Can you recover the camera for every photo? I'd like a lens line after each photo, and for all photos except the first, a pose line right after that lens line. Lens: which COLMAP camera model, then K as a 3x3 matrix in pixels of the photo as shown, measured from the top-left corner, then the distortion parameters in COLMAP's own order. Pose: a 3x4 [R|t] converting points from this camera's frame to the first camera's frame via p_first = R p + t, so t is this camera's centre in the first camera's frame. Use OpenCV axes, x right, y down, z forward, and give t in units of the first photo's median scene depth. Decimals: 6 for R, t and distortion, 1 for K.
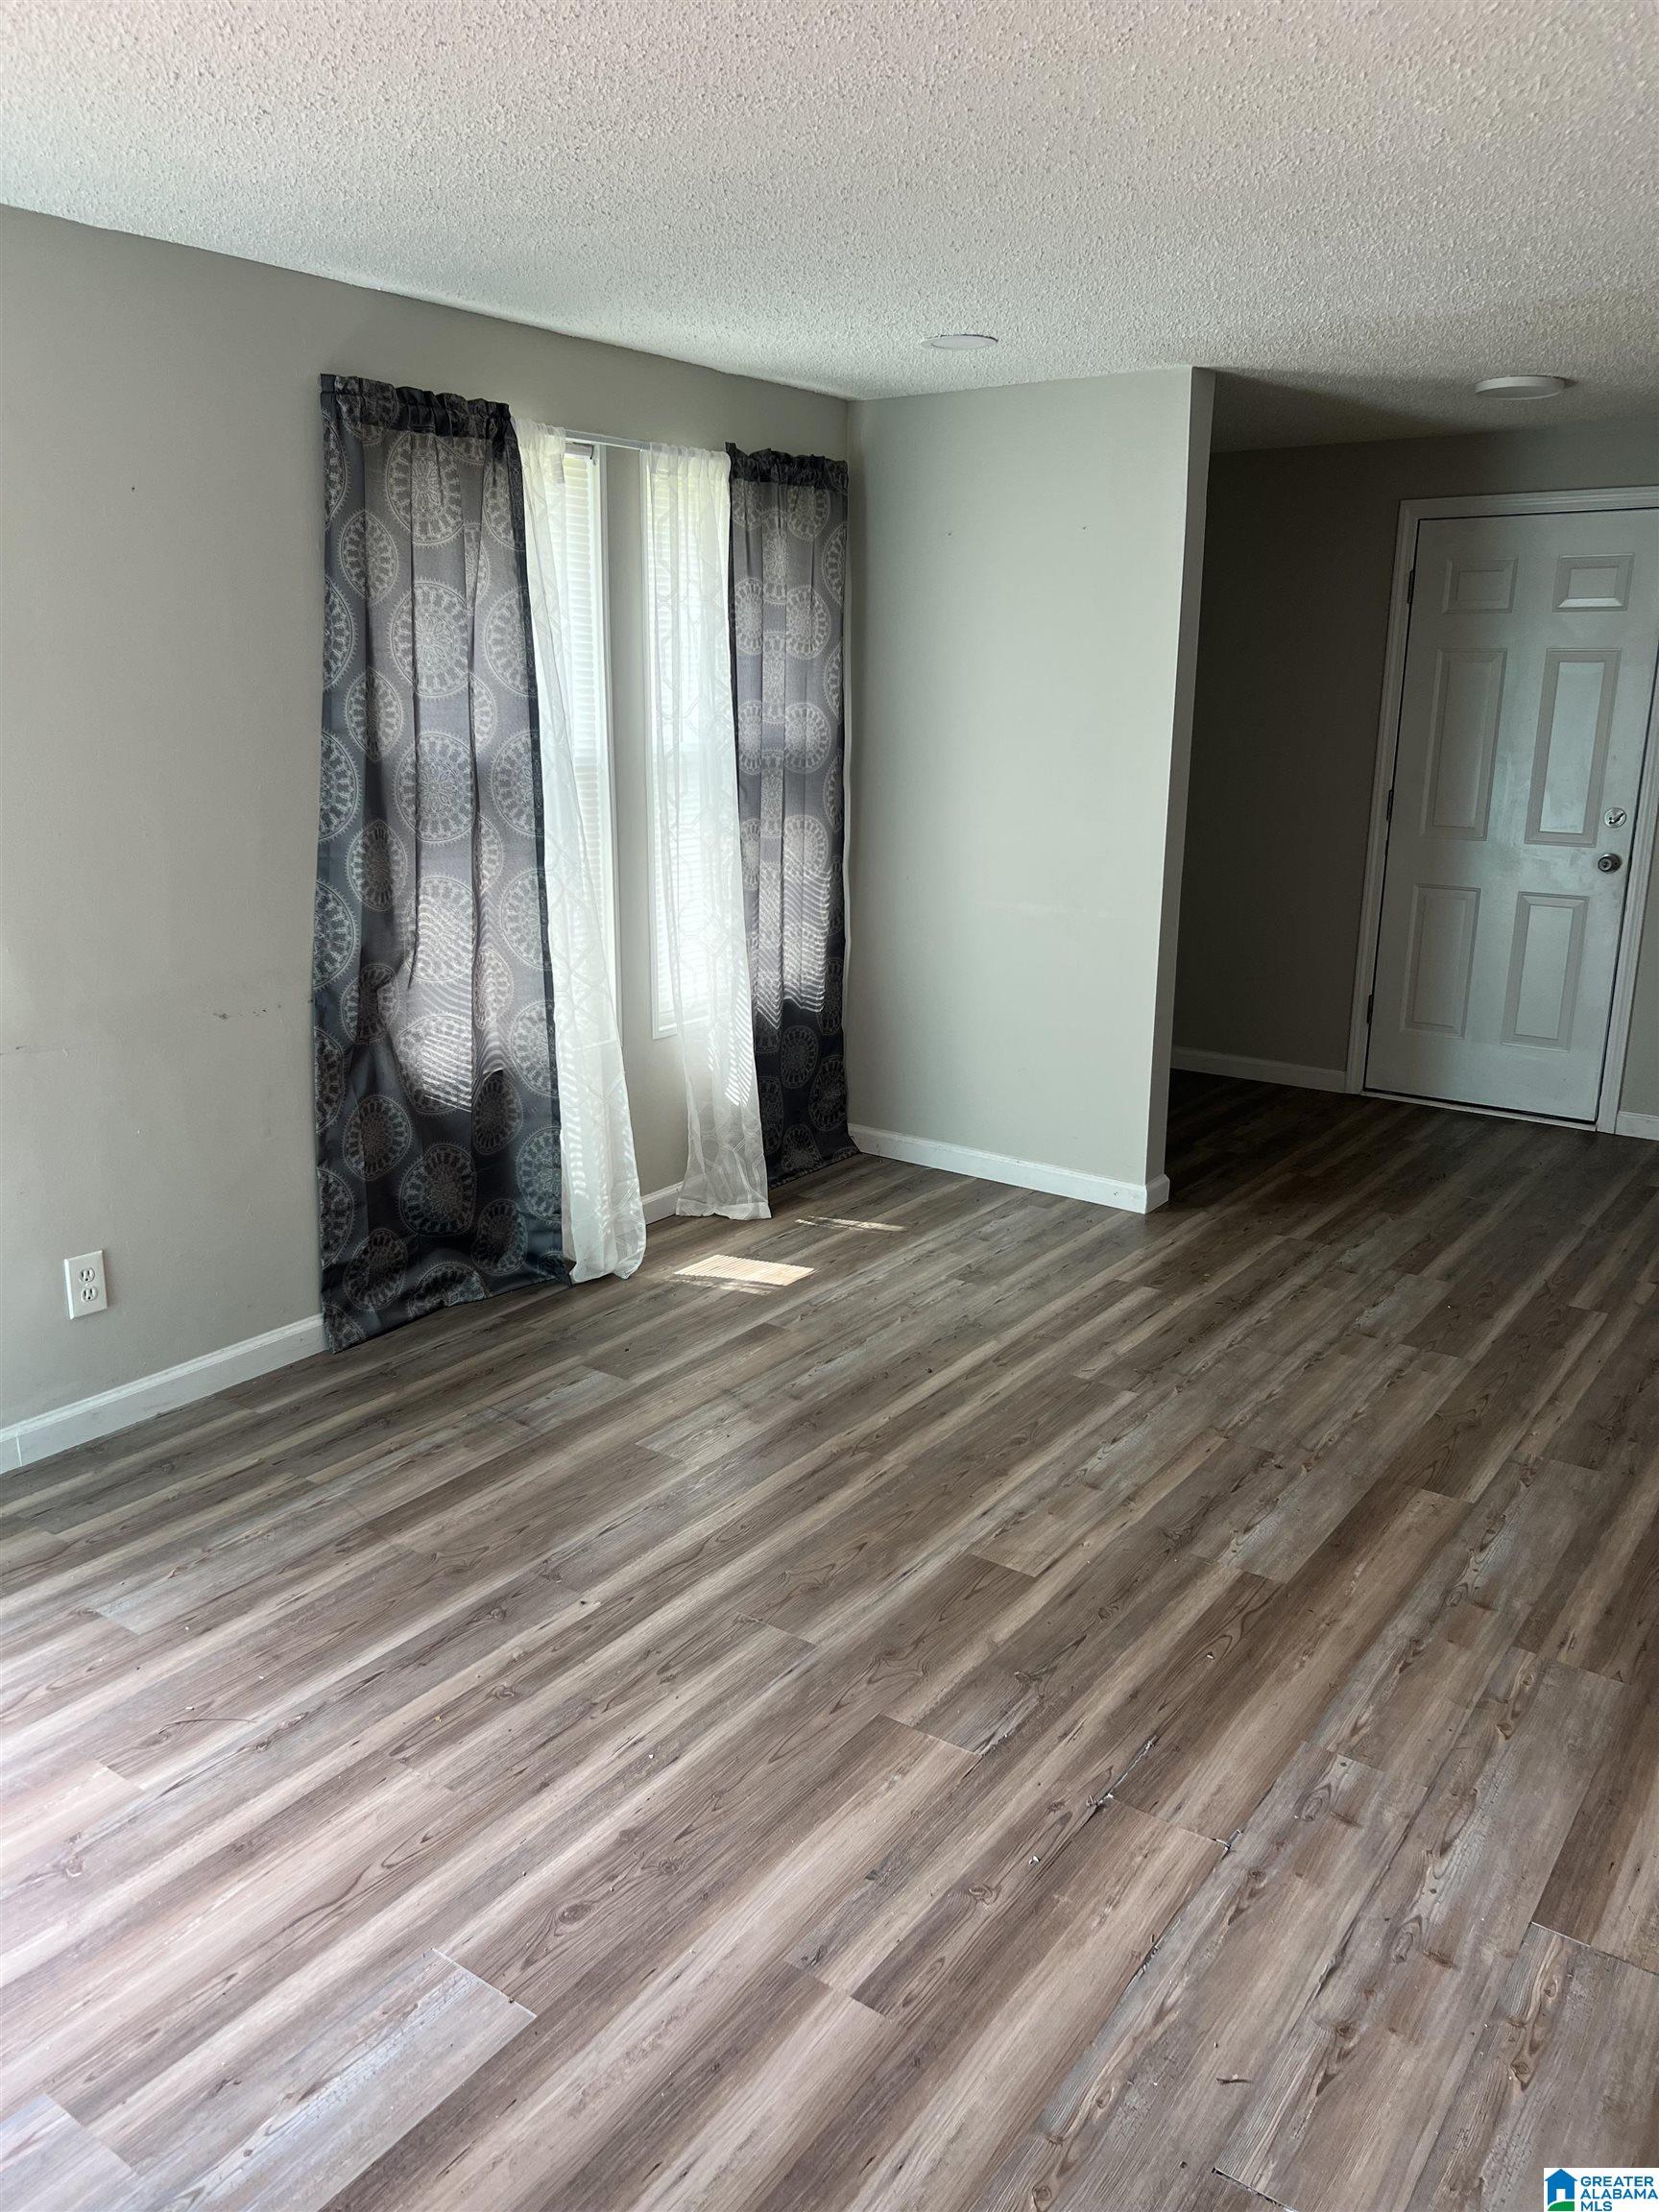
lens RADIAL K [[1663.7, 0, 821.1], [0, 1663.7, 1107.8], [0, 0, 1]] dist [0.045968, -0.050678]
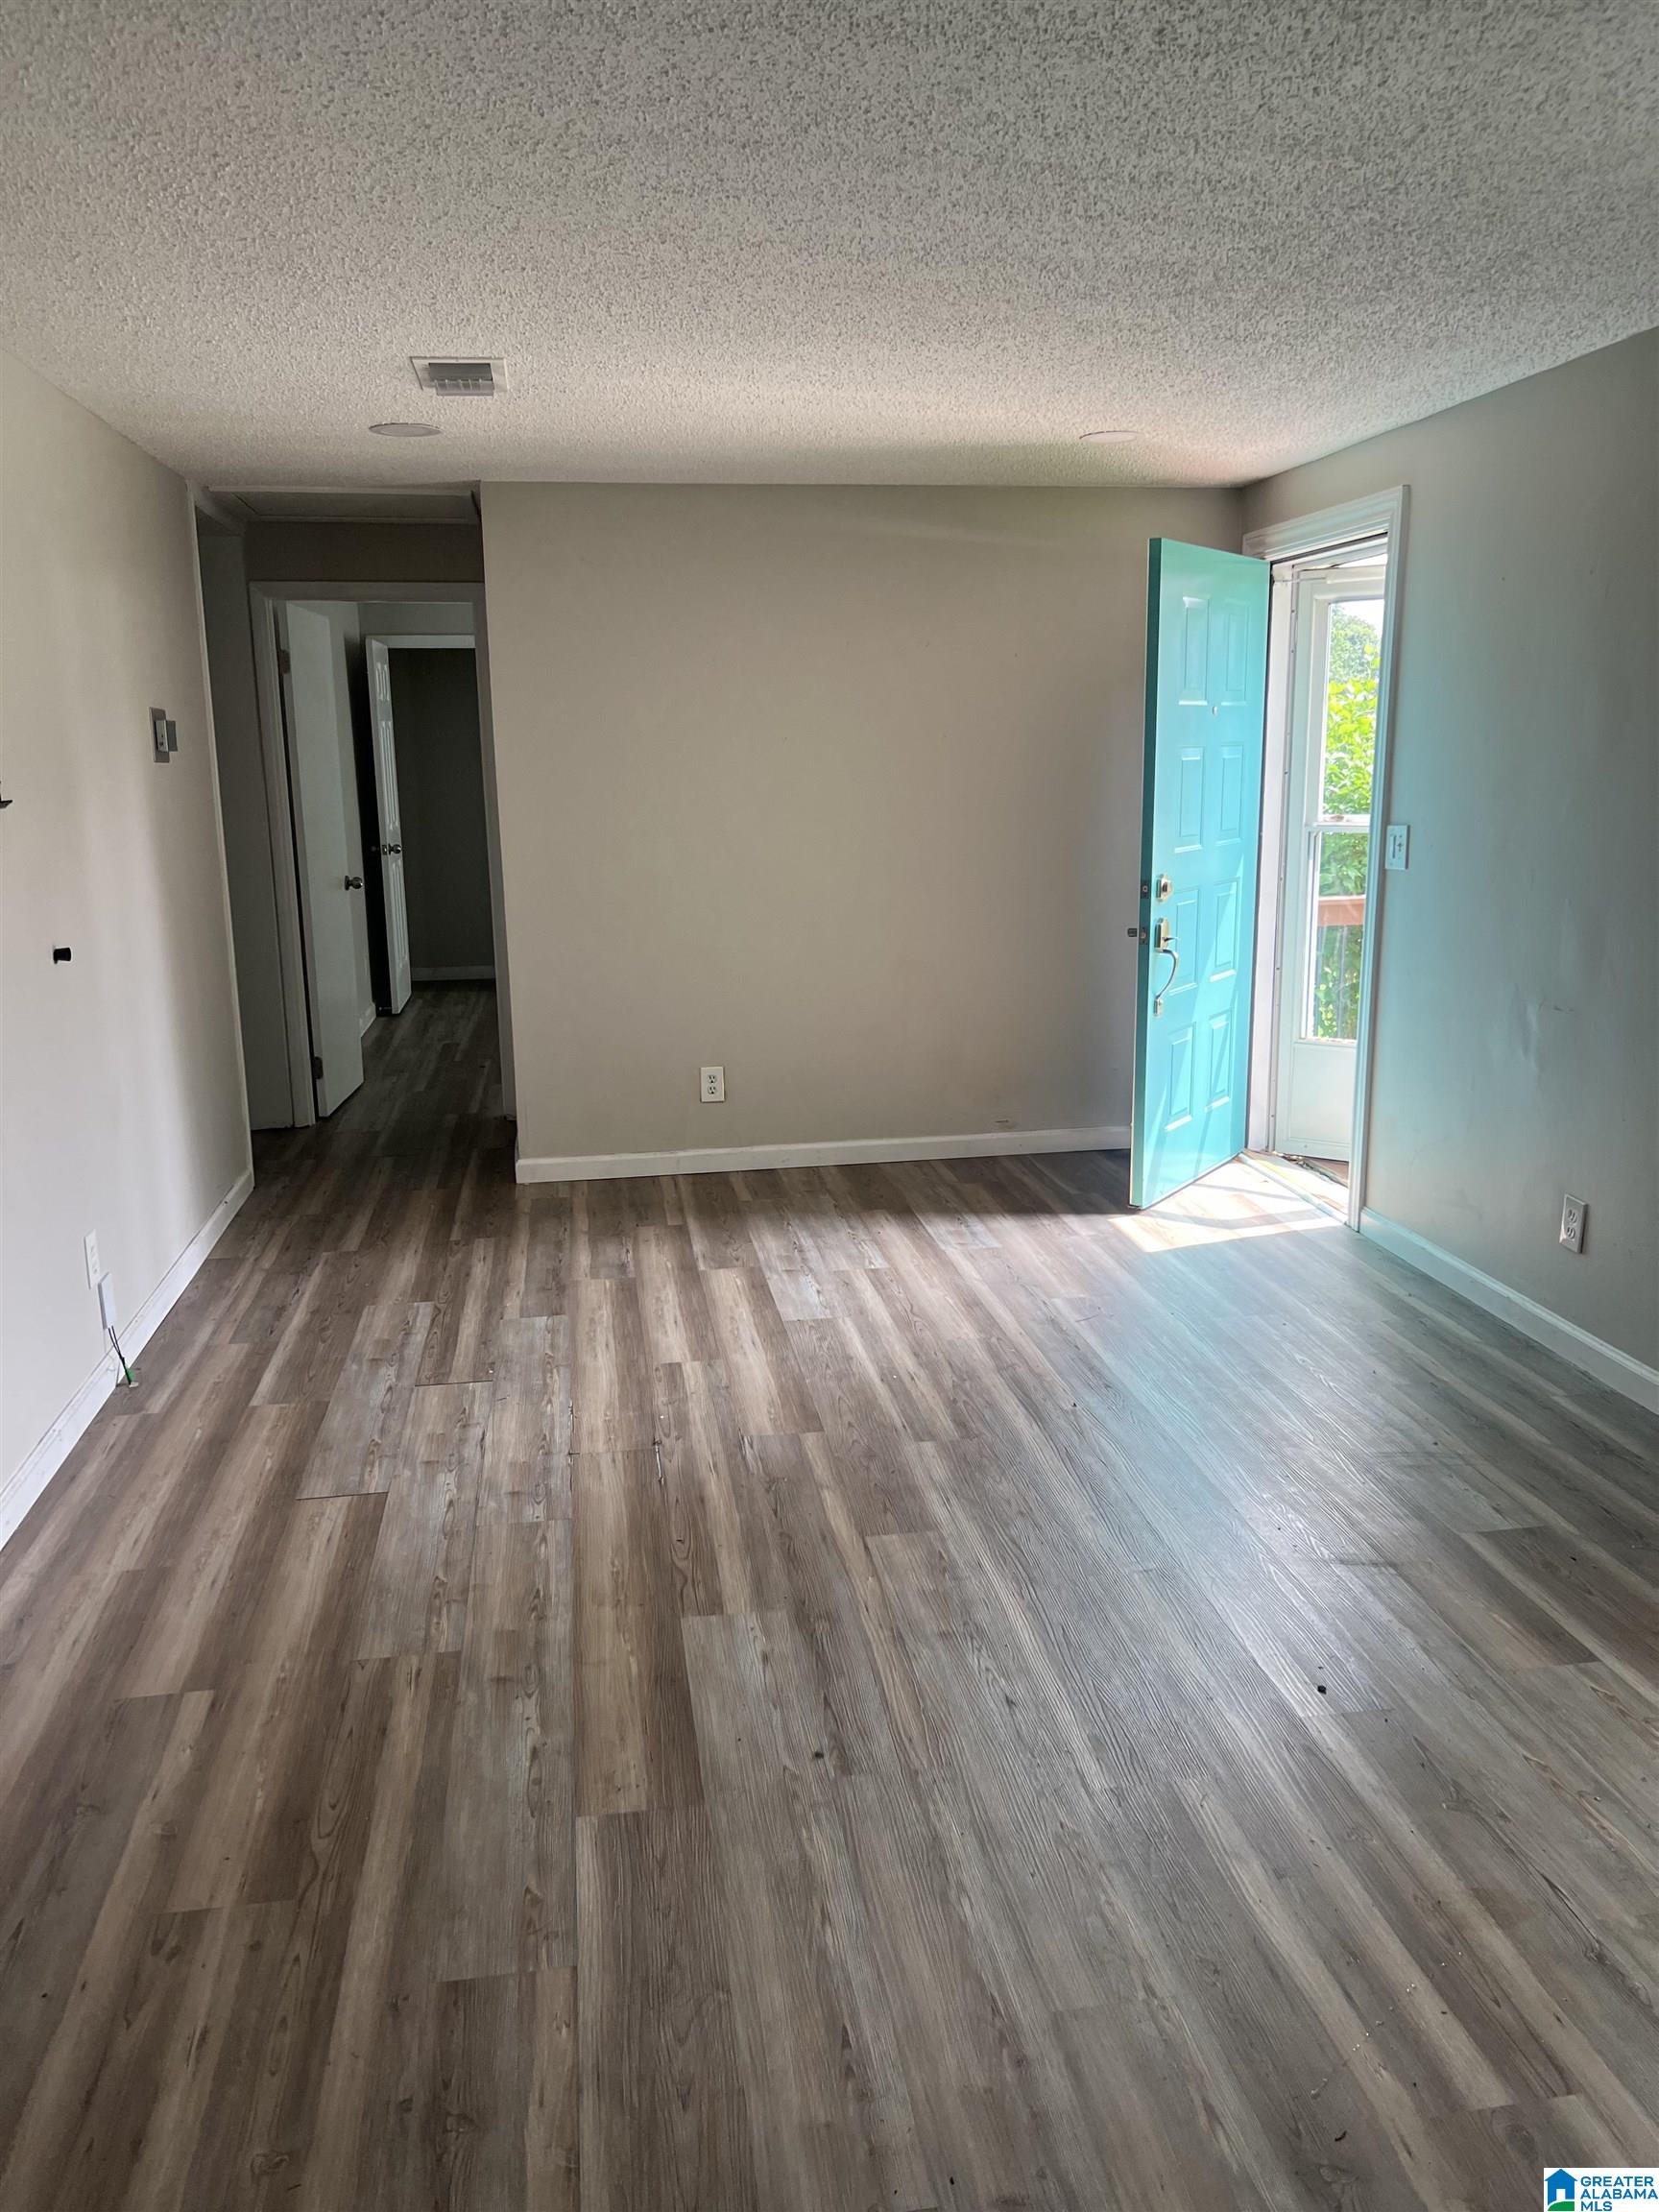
lens RADIAL K [[1663.7, 0, 824.3], [0, 1663.7, 1106.8], [0, 0, 1]] dist [0.045968, -0.050678]
pose [[-0.713937, 0.147041, -0.684597, 0.955295], [-0.173596, 0.910010, 0.376492, -0.419336], [0.678350, 0.387635, -0.624164, 1.758026]]
